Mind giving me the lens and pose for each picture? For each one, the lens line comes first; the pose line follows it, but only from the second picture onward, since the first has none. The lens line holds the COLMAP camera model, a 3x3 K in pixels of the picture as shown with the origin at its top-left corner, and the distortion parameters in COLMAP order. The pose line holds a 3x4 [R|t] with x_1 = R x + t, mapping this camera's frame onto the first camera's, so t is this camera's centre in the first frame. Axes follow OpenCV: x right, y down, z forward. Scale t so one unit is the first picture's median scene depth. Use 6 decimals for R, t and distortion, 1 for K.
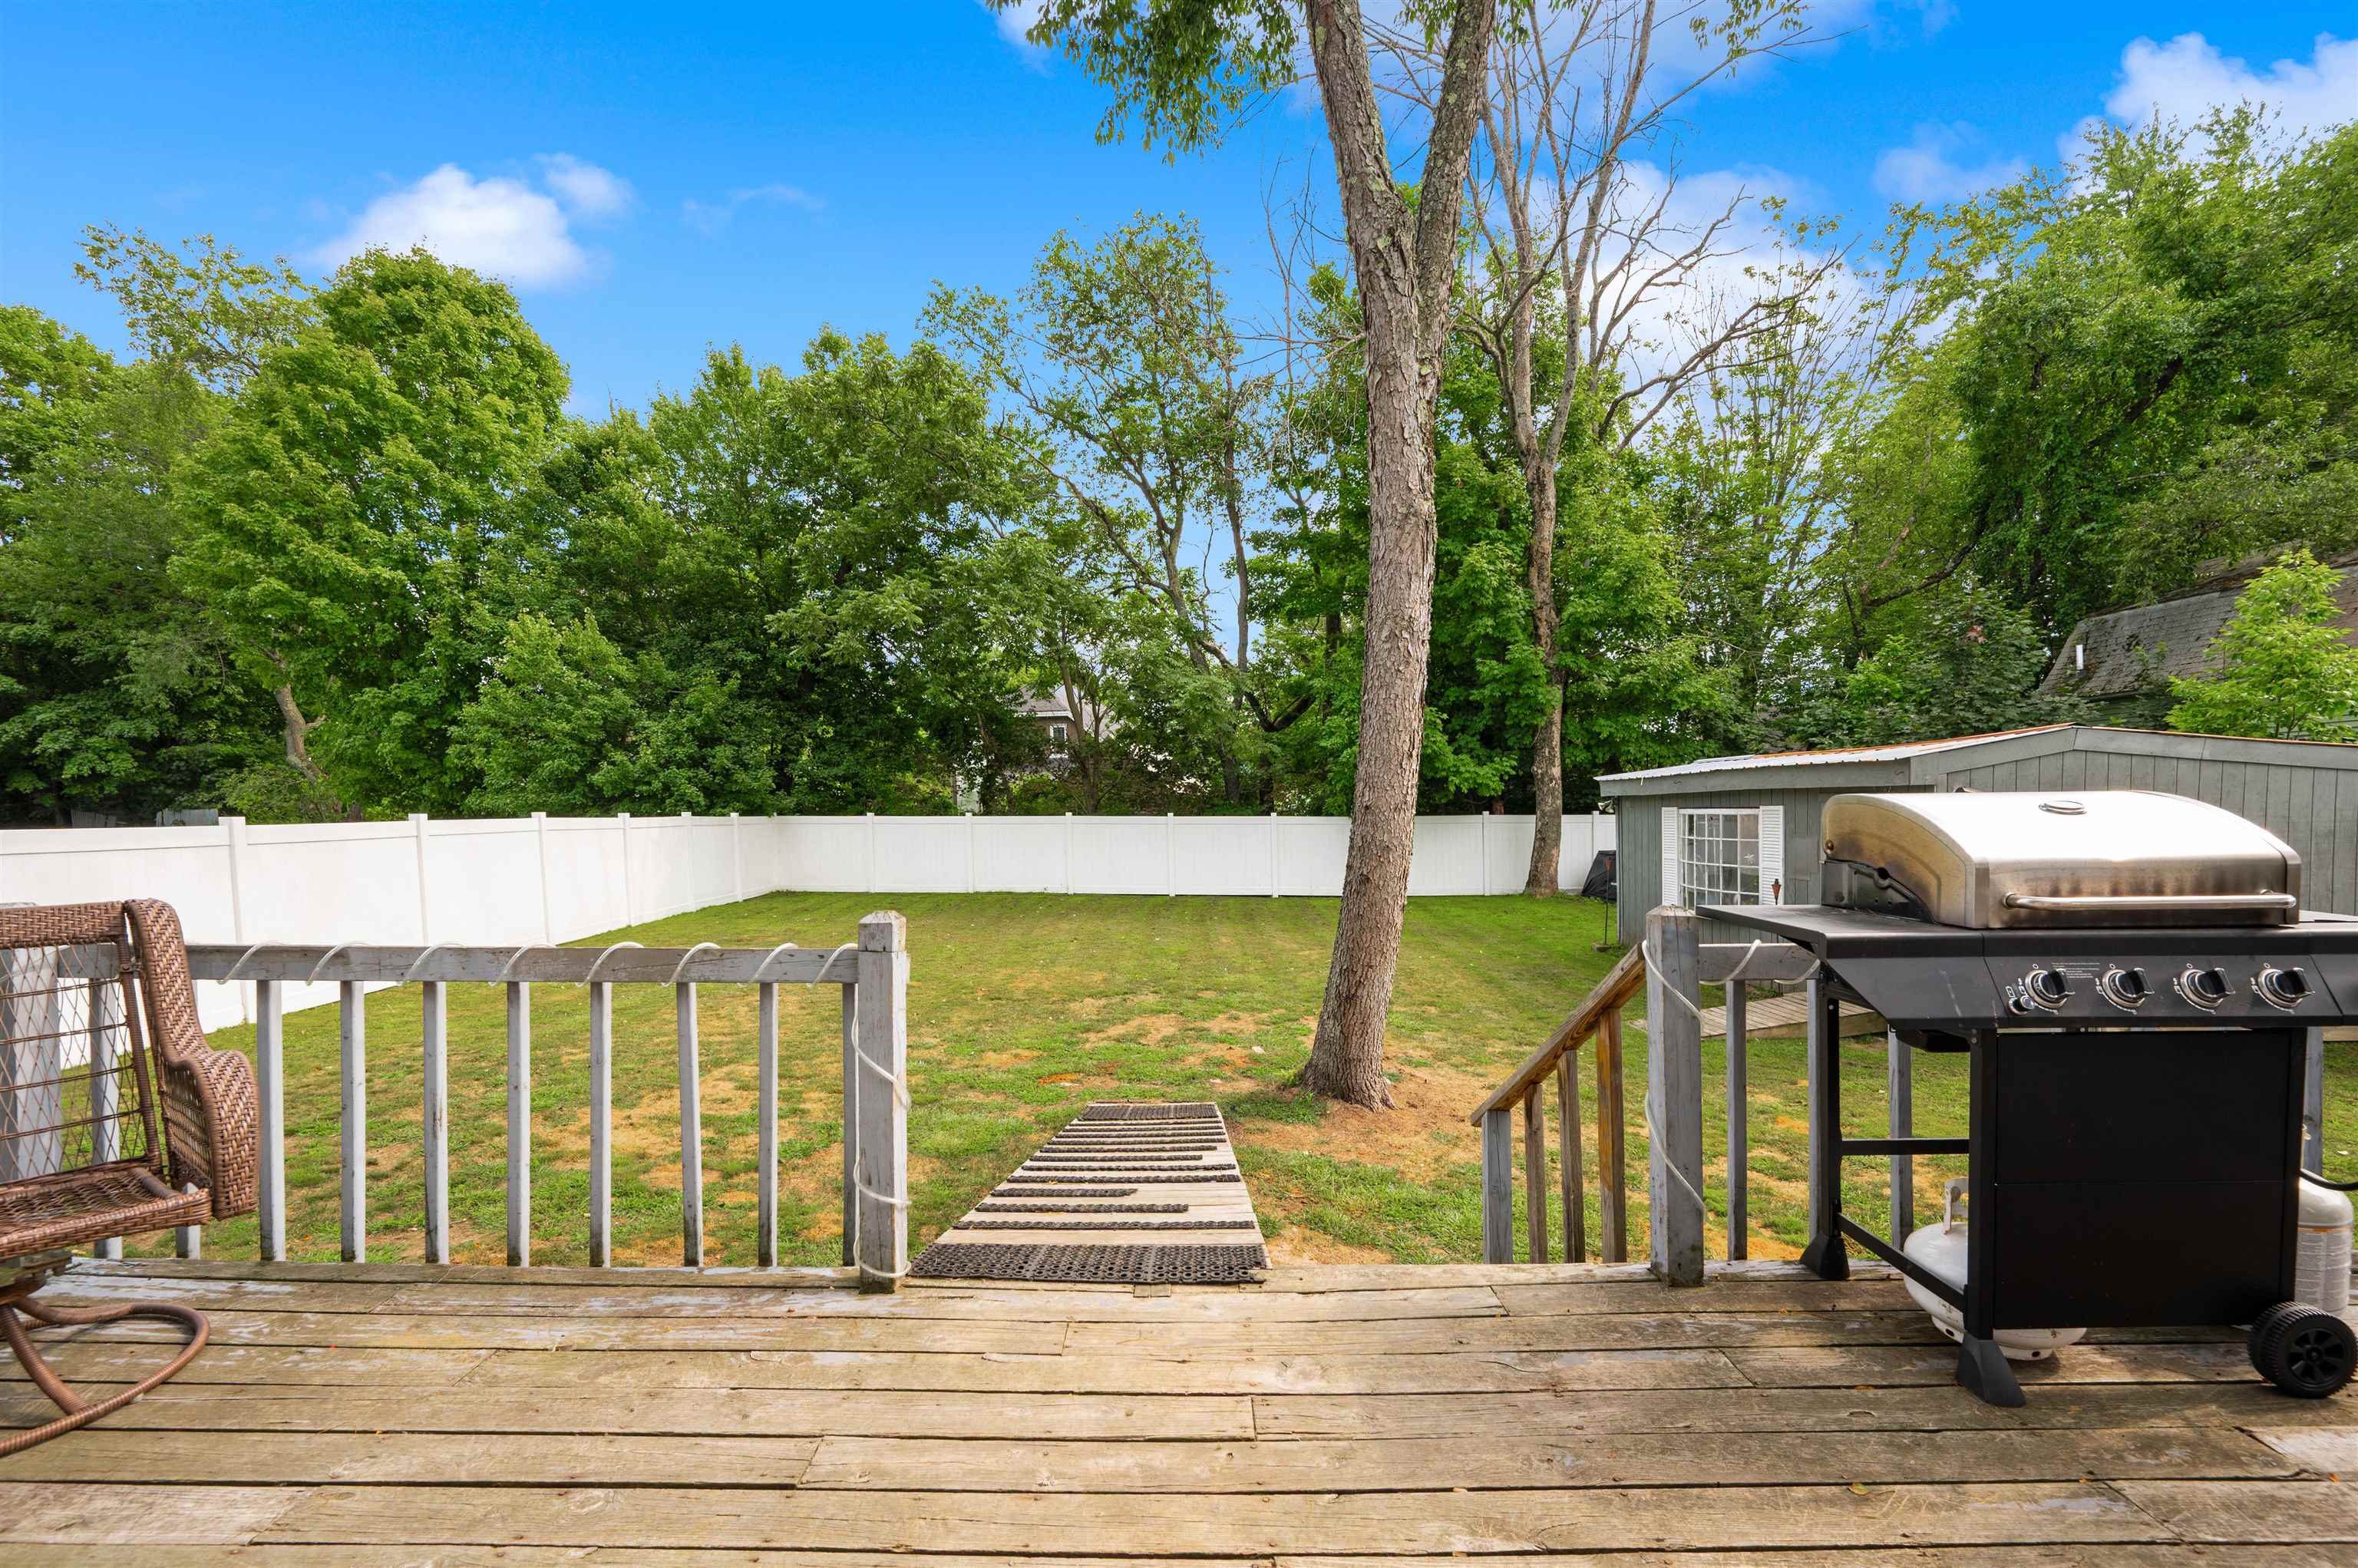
lens RADIAL K [[953.6, 0, 1172.6], [0, 953.6, 880.0], [0, 0, 1]] dist [-0.002237, -0.000269]
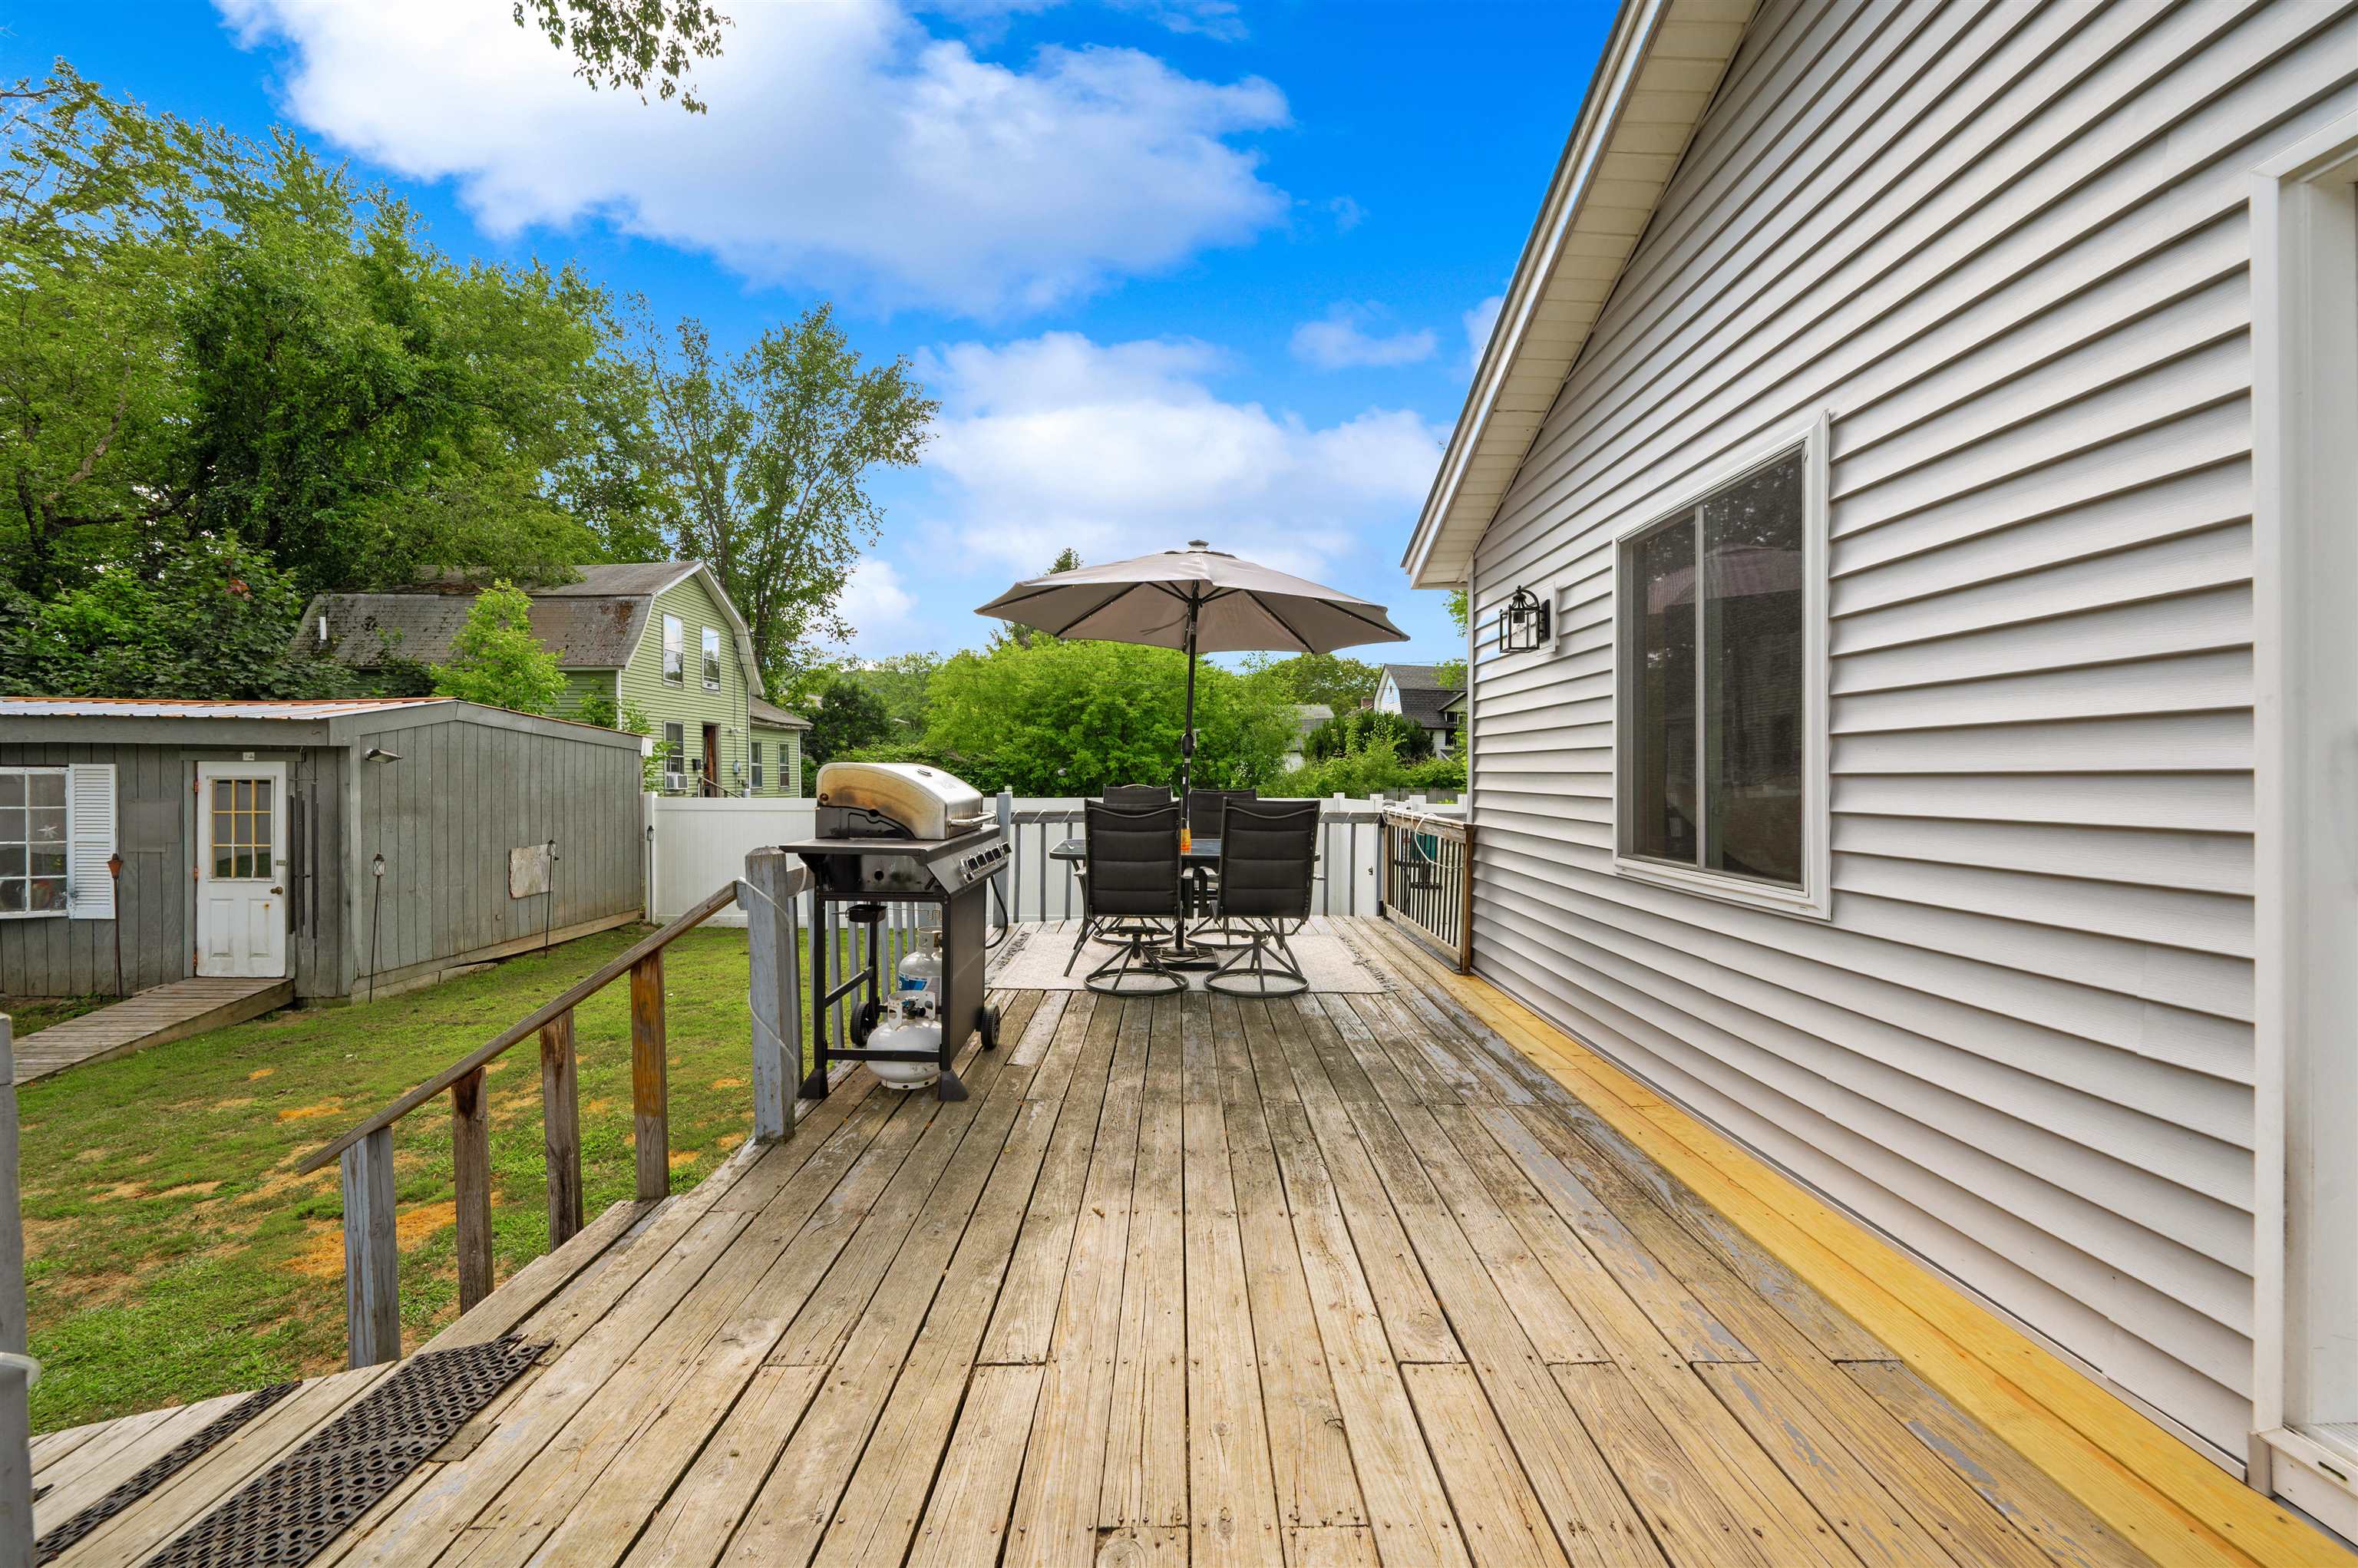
lens RADIAL K [[991.8, 0, 1135.6], [0, 991.8, 772.5], [0, 0, 1]] dist [-0.001397, 0.000042]
pose [[0.000802, 0.001927, 0.999998, -0.190908], [0.067898, 0.997690, -0.001977, -0.008656], [-0.997692, 0.067900, 0.000669, 0.116039]]
